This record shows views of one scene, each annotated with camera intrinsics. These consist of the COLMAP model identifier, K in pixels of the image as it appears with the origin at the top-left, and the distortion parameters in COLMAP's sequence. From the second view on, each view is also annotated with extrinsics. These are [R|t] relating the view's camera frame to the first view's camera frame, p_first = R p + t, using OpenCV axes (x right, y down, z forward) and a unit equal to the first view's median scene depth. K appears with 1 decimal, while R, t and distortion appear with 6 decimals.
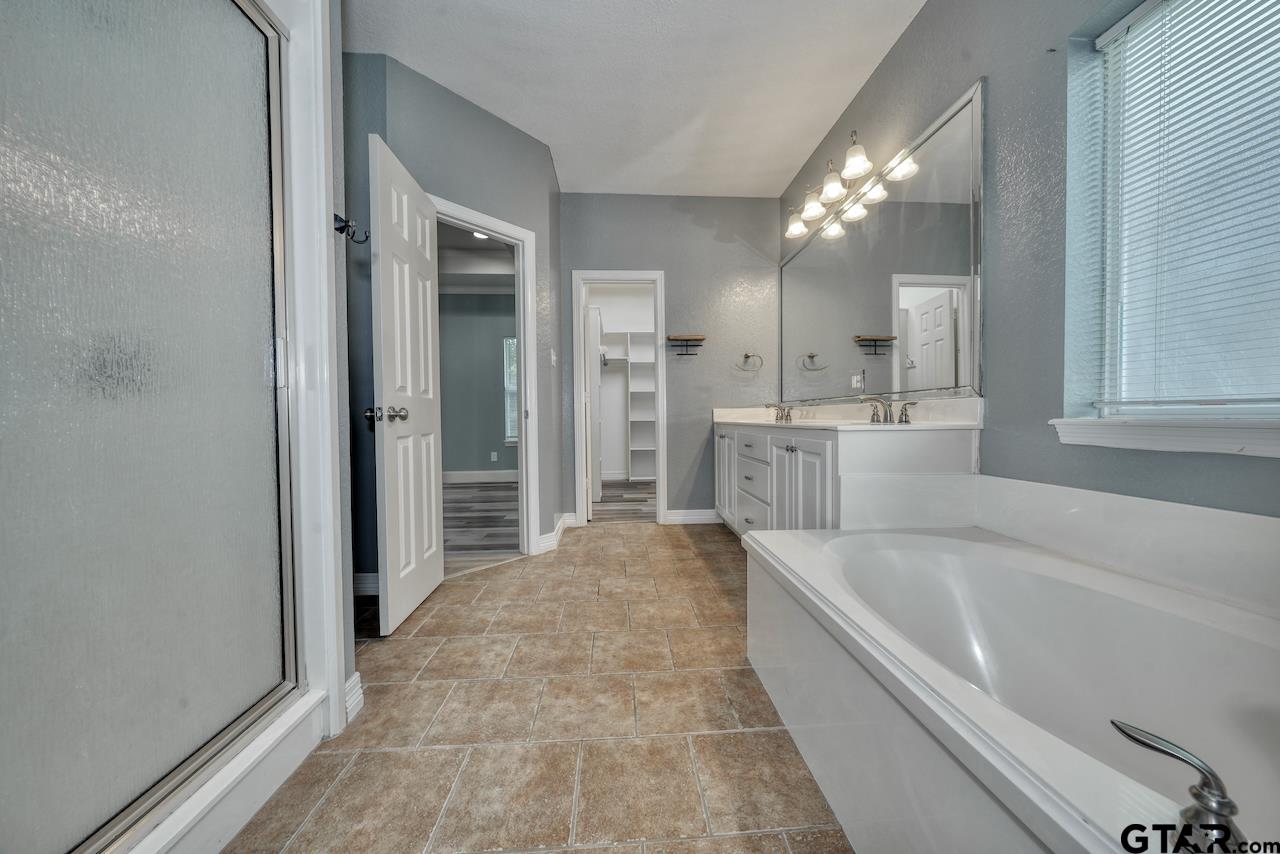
lens RADIAL K [[431.9, 0, 640.6], [0, 431.9, 425.2], [0, 0, 1]] dist [-0.005360, 0.001142]
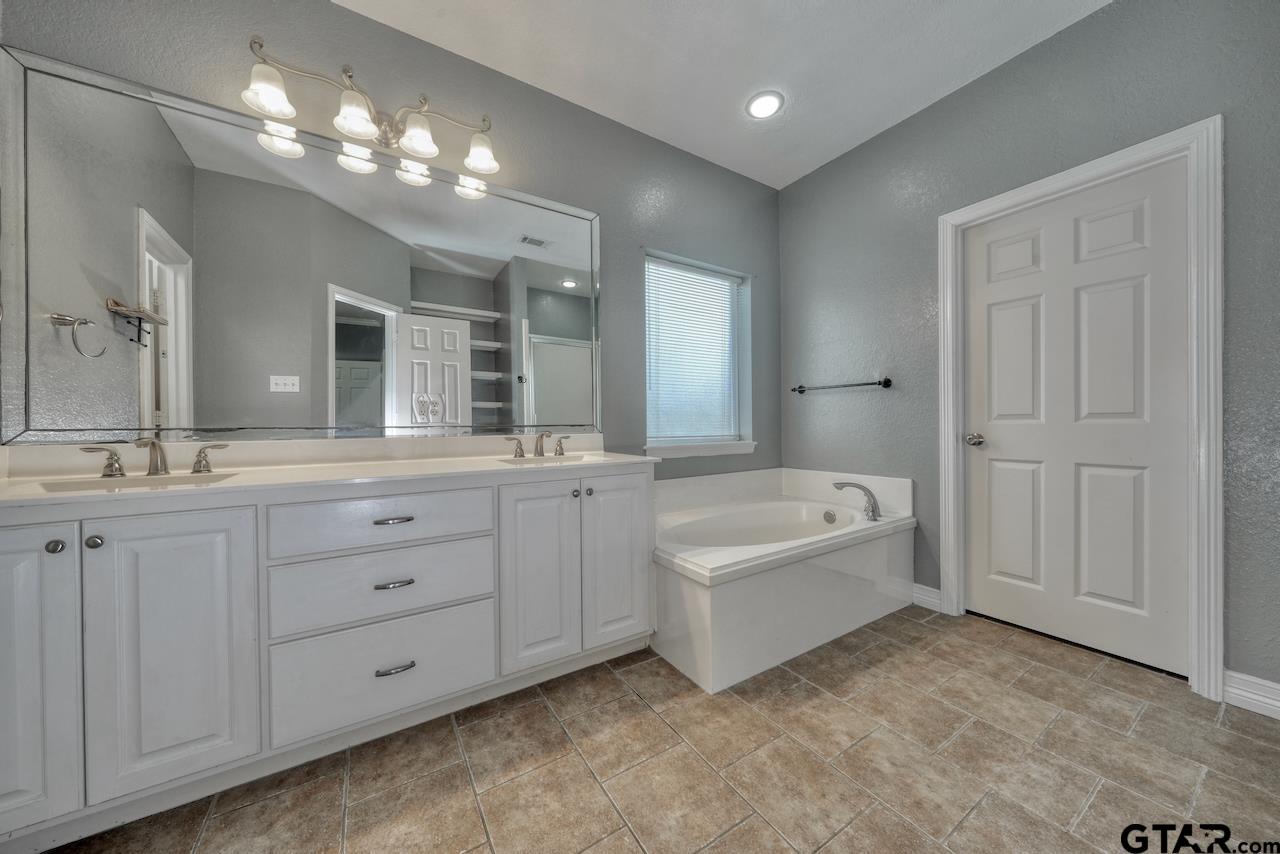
lens RADIAL K [[431.9, 0, 641.5], [0, 431.9, 424.2], [0, 0, 1]] dist [-0.005360, 0.001142]
pose [[-0.486825, 0.019872, 0.873274, -0.651677], [0.031982, 0.999476, -0.004915, -0.106062], [-0.872914, 0.025537, -0.487205, 1.888056]]
